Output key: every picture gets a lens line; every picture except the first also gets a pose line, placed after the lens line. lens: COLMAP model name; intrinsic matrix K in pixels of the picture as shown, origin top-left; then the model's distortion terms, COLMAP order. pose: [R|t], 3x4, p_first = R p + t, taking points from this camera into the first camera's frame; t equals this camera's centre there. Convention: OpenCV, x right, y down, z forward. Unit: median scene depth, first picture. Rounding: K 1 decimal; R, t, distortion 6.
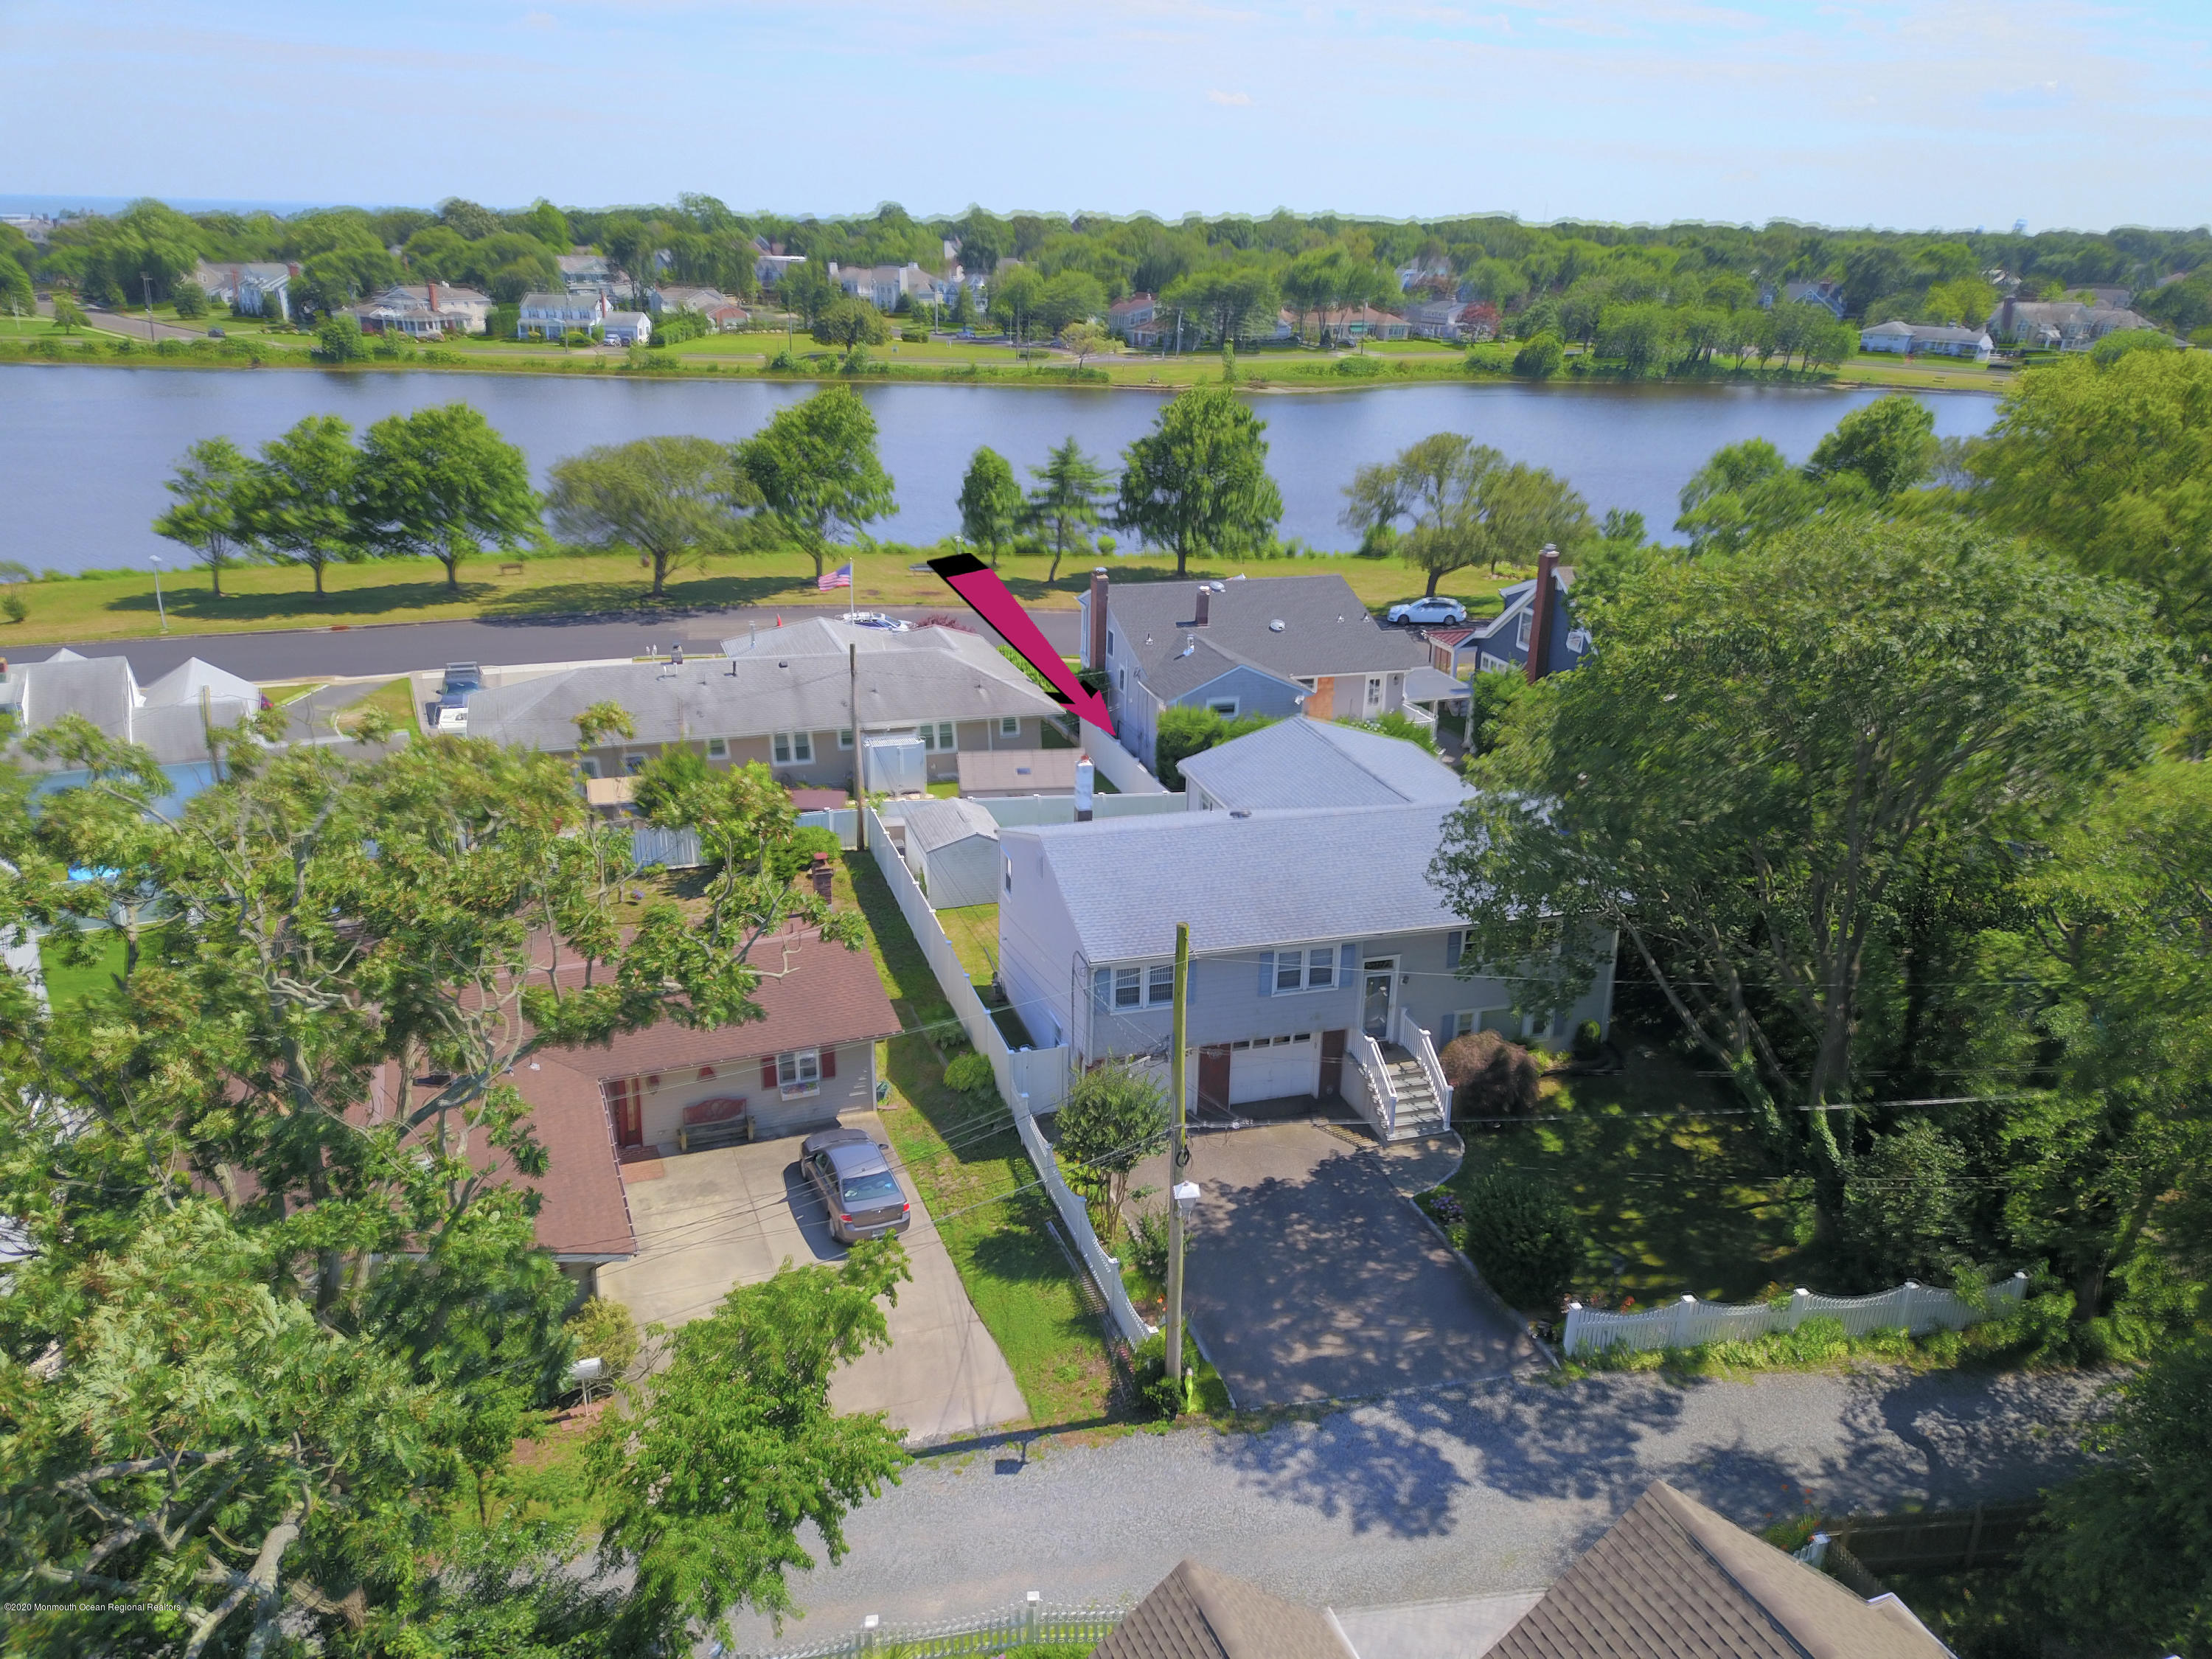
lens RADIAL K [[1658.2, 0, 1106.0], [0, 1658.2, 829.5], [0, 0, 1]] dist [-0.000636, 0.003397]
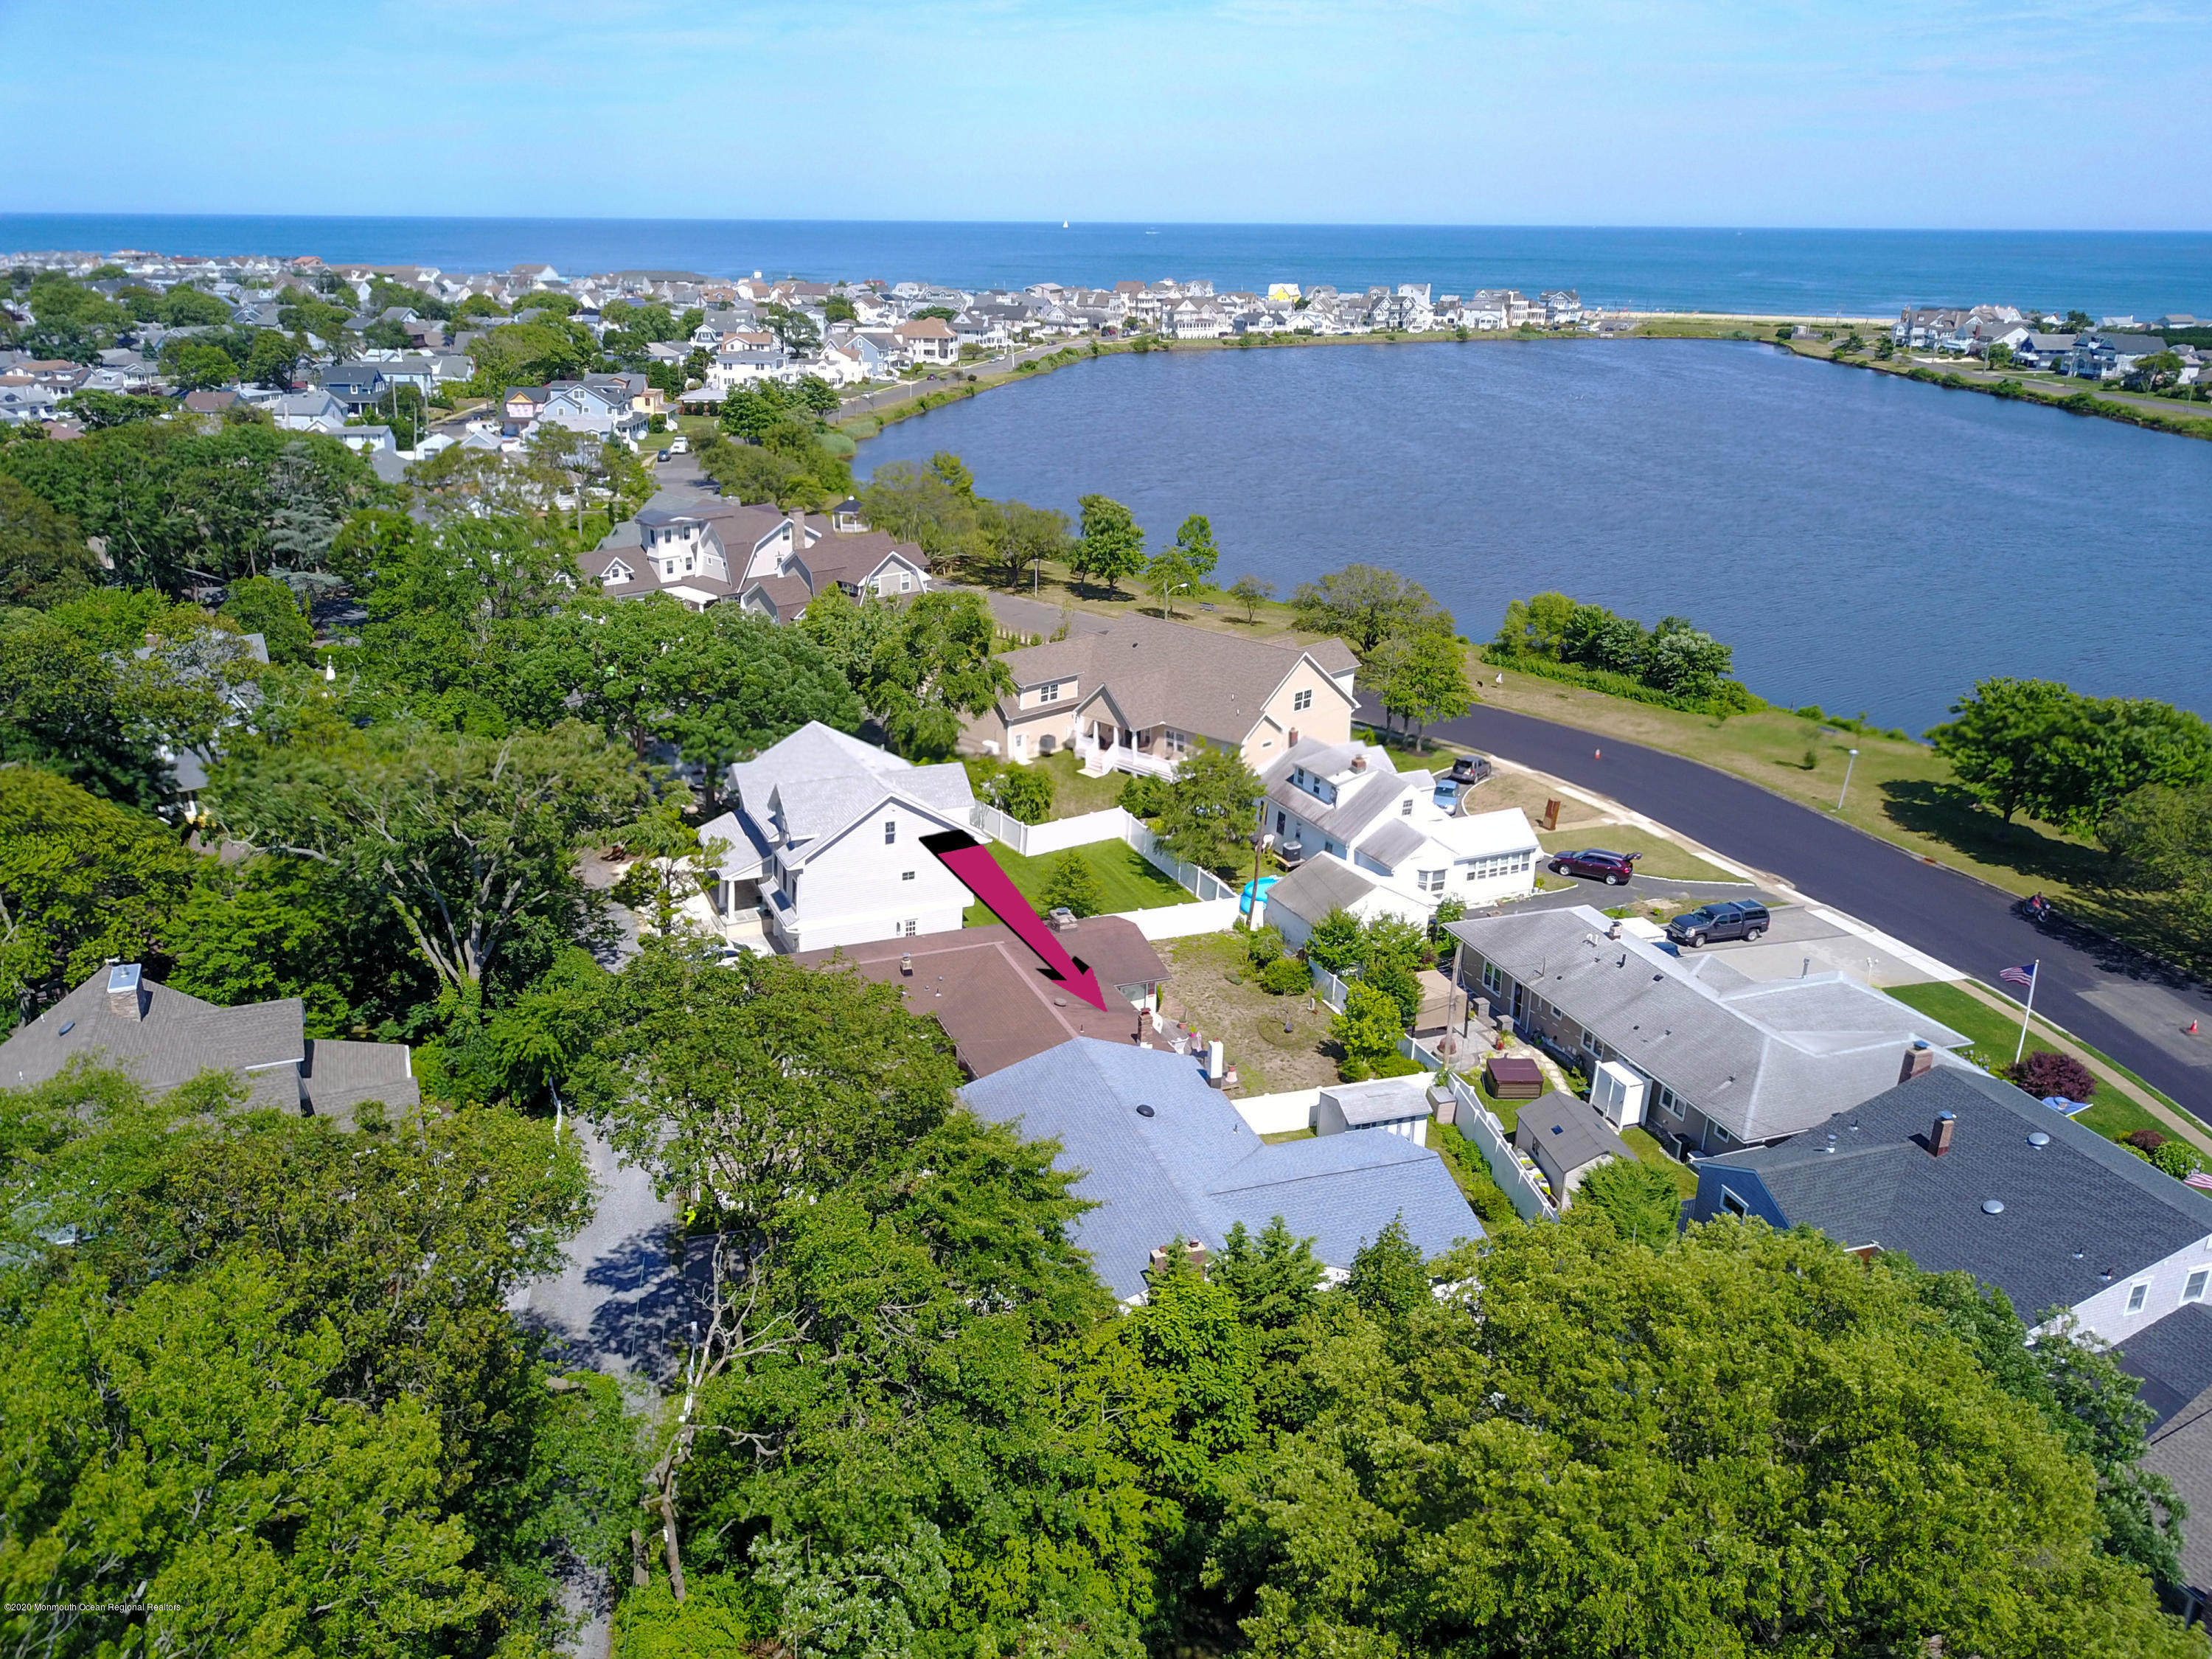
lens RADIAL K [[1801.0, 0, 1106.0], [0, 1801.0, 829.5], [0, 0, 1]] dist [-0.000186, 0.000453]
pose [[-0.014308, 0.300680, -0.953618, 0.560960], [-0.348976, 0.892243, 0.286564, -0.248728], [0.937022, 0.336890, 0.092164, 0.337531]]
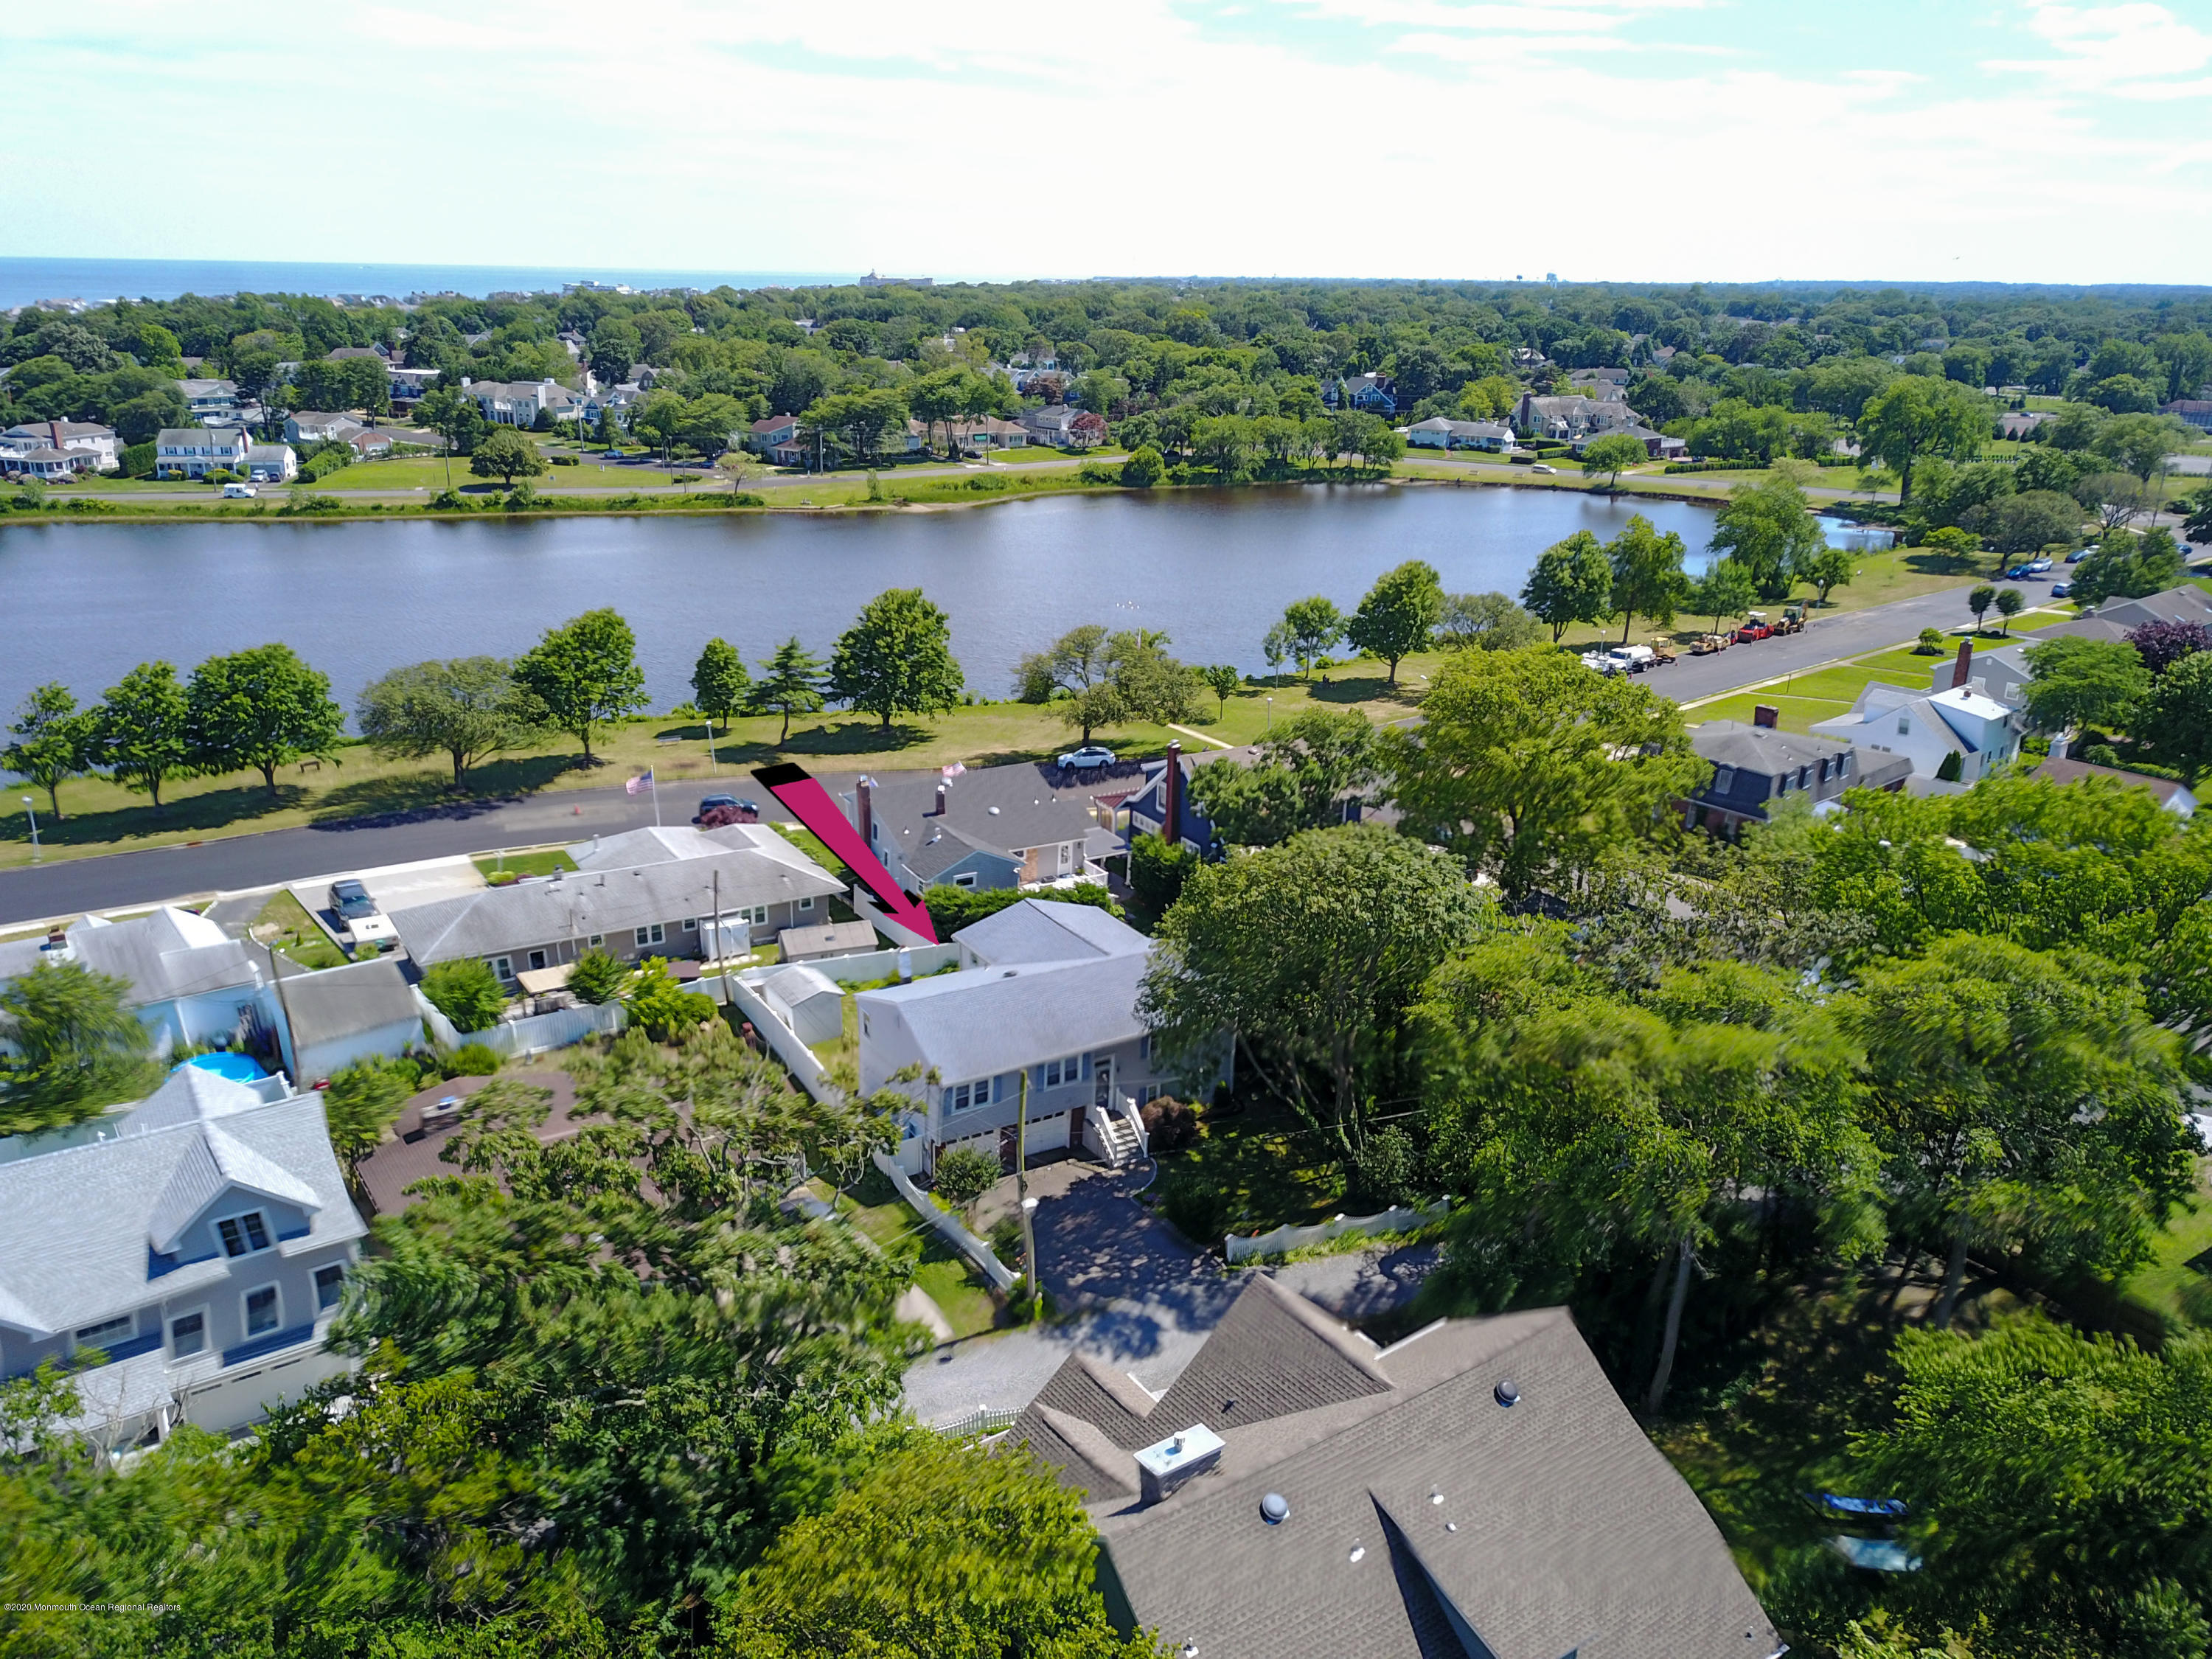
lens RADIAL K [[1679.2, 0, 1106.0], [0, 1679.2, 829.5], [0, 0, 1]] dist [0.004802, 0.001695]
pose [[0.973956, -0.074228, 0.214244, -0.072185], [0.079584, 0.996692, -0.016468, -0.051239], [-0.212313, 0.033089, 0.976641, -0.274718]]
